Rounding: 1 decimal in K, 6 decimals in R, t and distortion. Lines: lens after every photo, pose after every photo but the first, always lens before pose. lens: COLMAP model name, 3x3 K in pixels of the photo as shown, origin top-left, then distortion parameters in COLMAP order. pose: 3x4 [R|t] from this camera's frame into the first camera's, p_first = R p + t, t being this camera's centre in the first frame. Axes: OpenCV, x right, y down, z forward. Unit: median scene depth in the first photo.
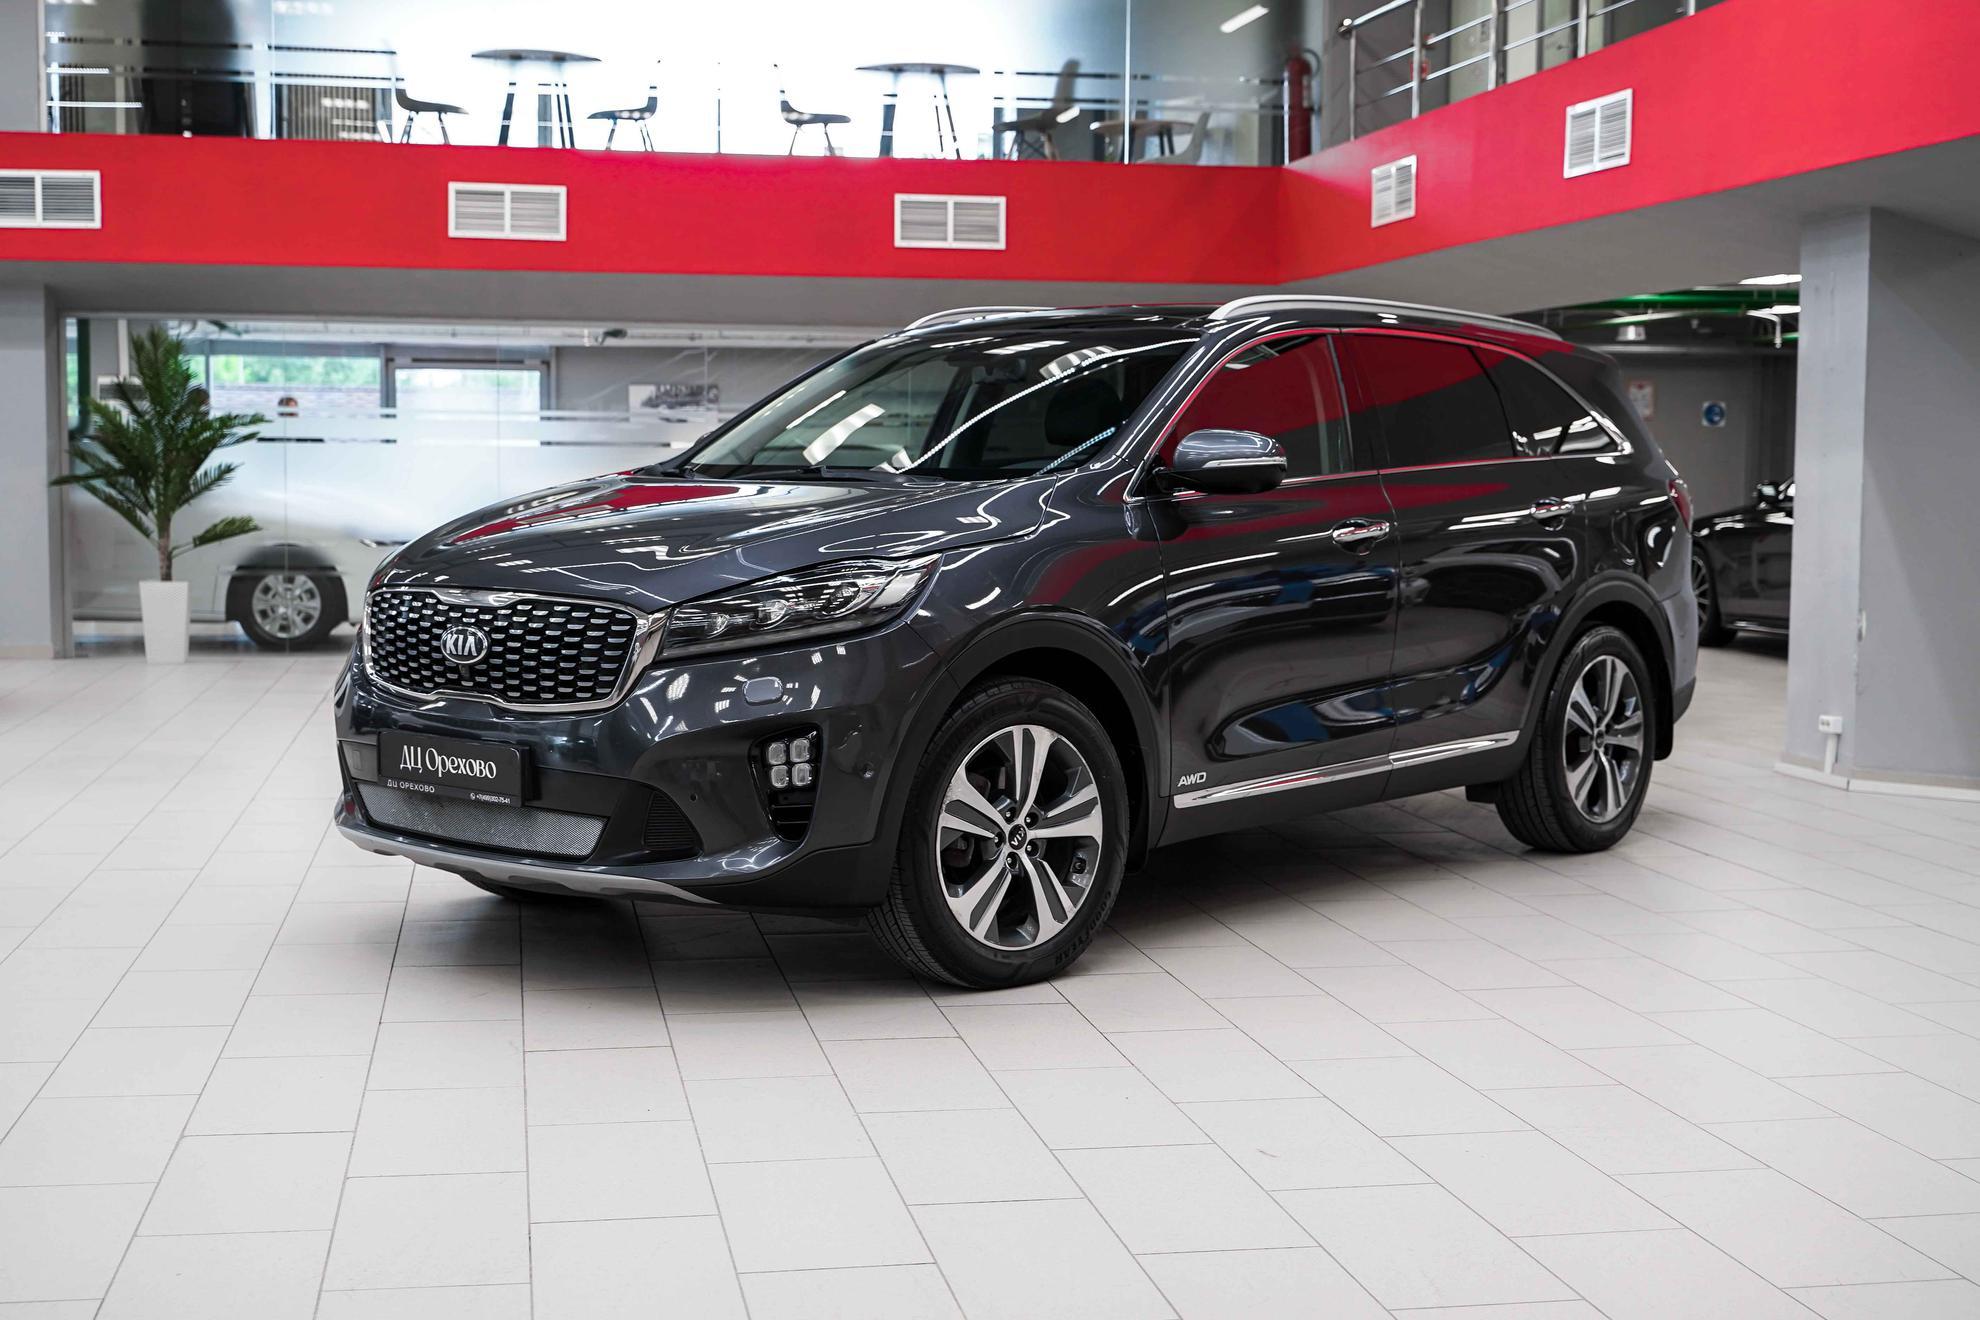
lens RADIAL K [[2641.2, 0, 990.0], [0, 2641.2, 660.0], [0, 0, 1]] dist [0.011615, -0.045659]
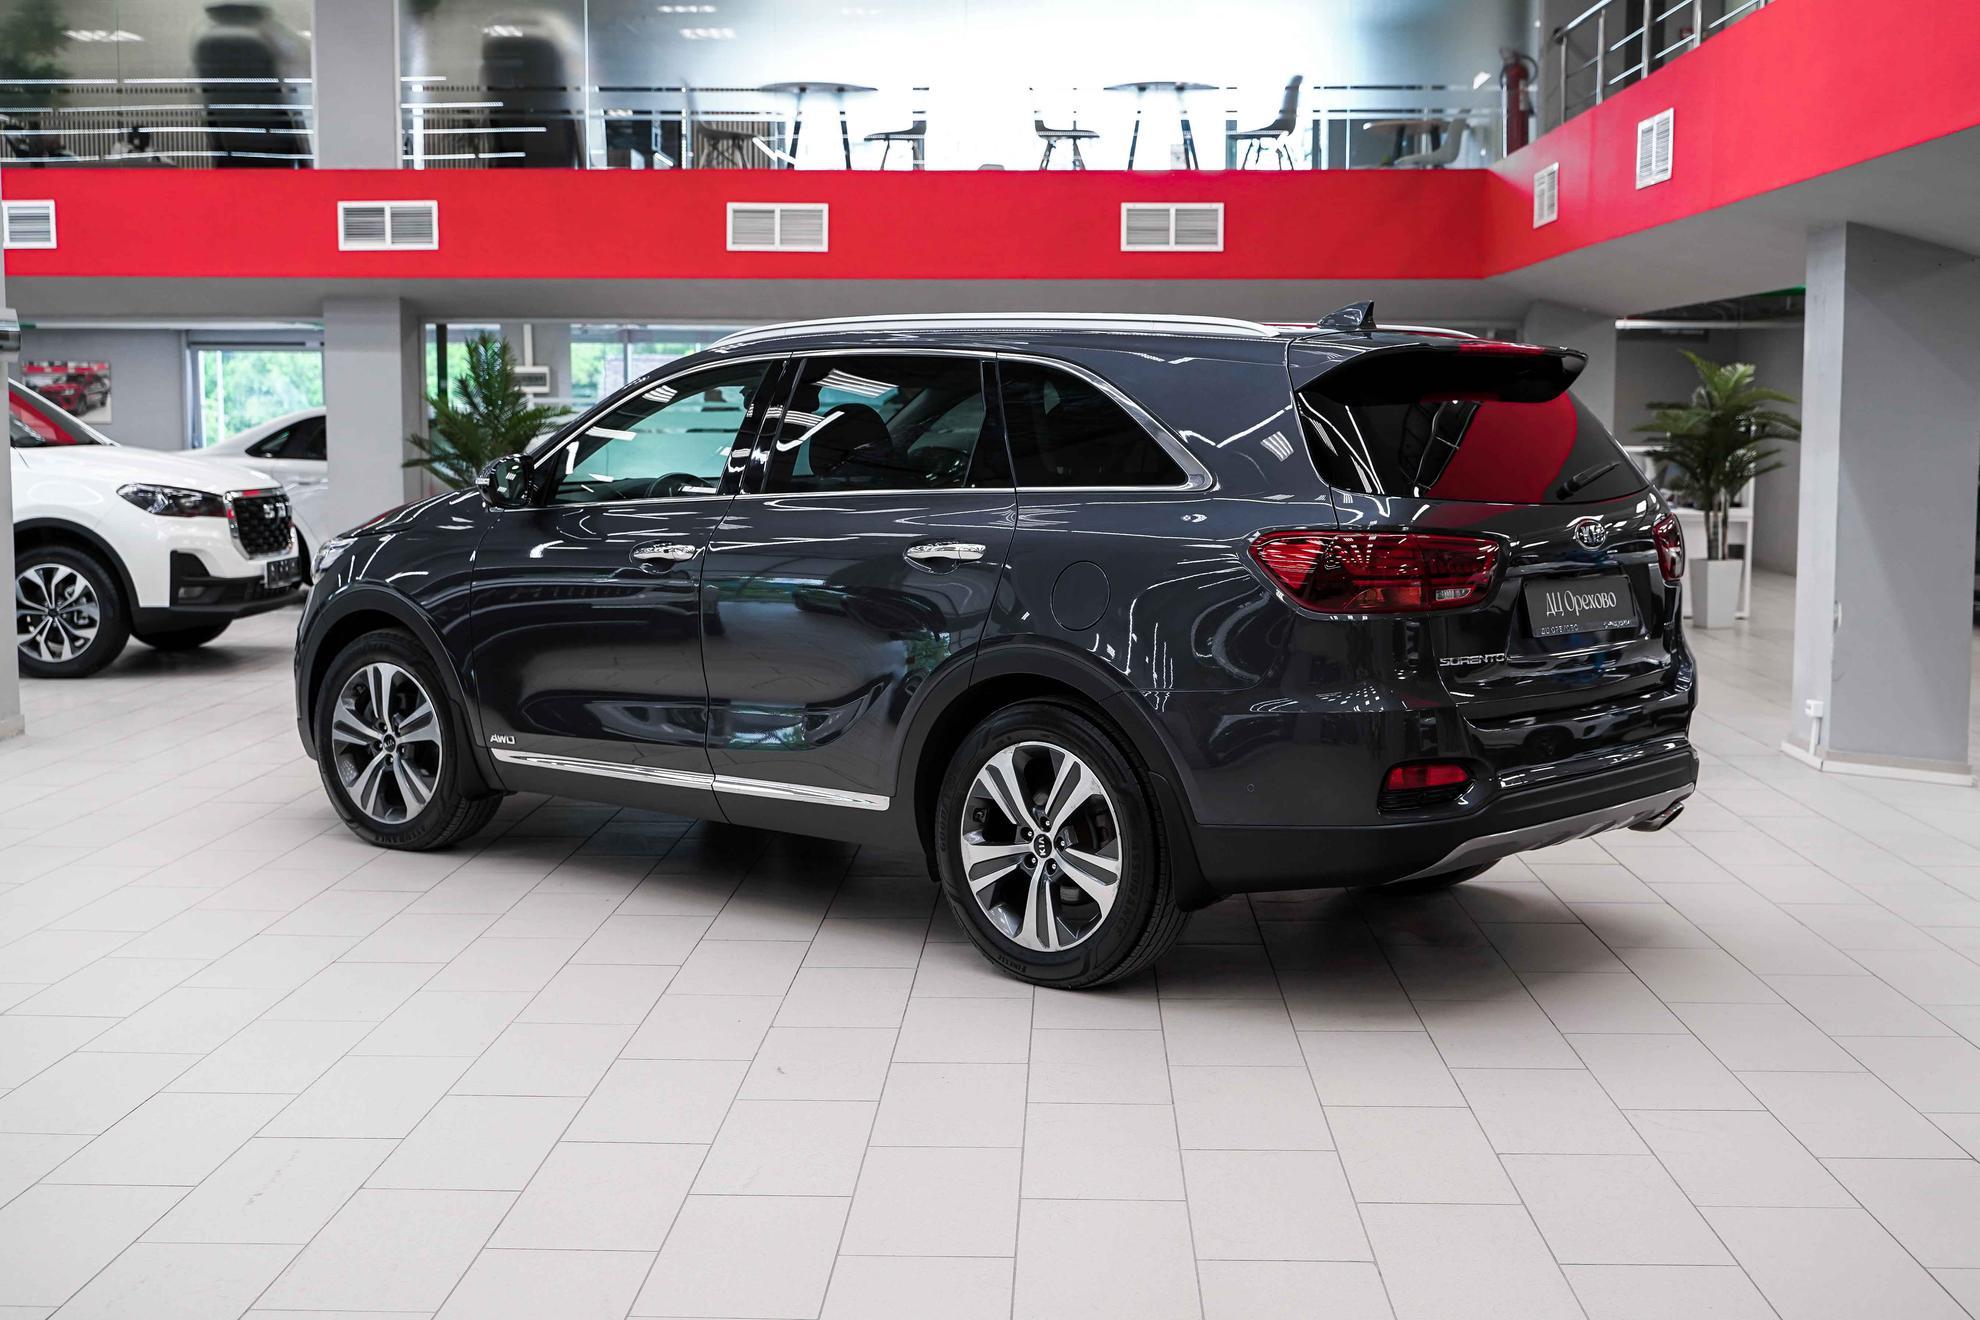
lens RADIAL K [[2480.7, 0, 988.9], [0, 2480.7, 654.9], [0, 0, 1]] dist [0.005898, 0.019889]
pose [[0.977210, 0.016772, -0.211610, 0.246726], [-0.012213, 0.999665, 0.022829, -0.019171], [0.211922, -0.019725, 0.977088, -0.057053]]
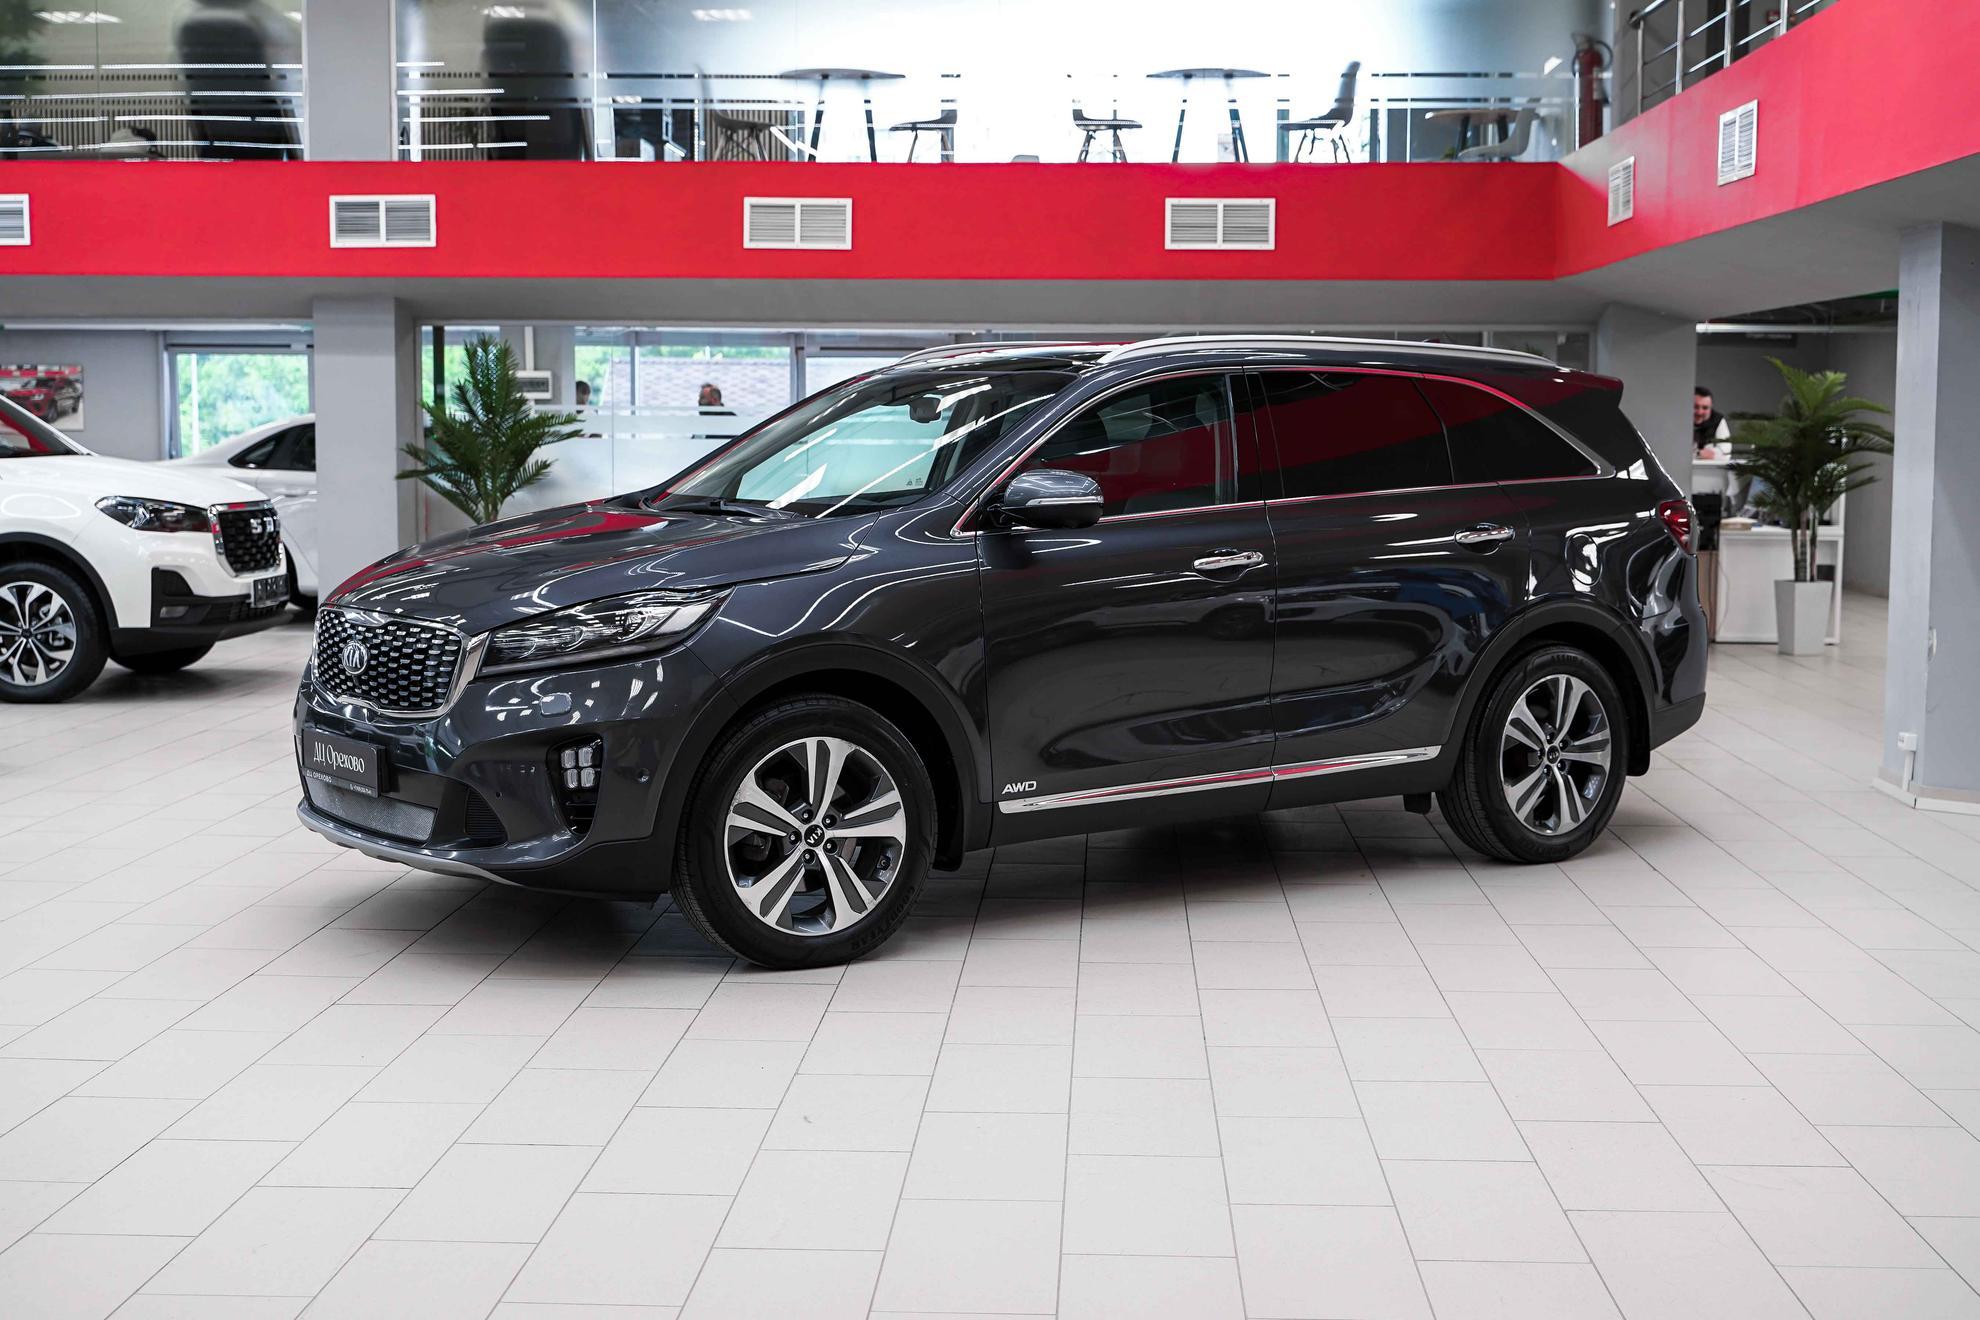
lens RADIAL K [[2681.2, 0, 990.0], [0, 2681.2, 660.0], [0, 0, 1]] dist [0.007148, 0.047744]
pose [[0.974843, 0.018103, -0.222158, 0.247895], [-0.015107, 0.999771, 0.015177, -0.019763], [0.222381, -0.011439, 0.974893, -0.075160]]
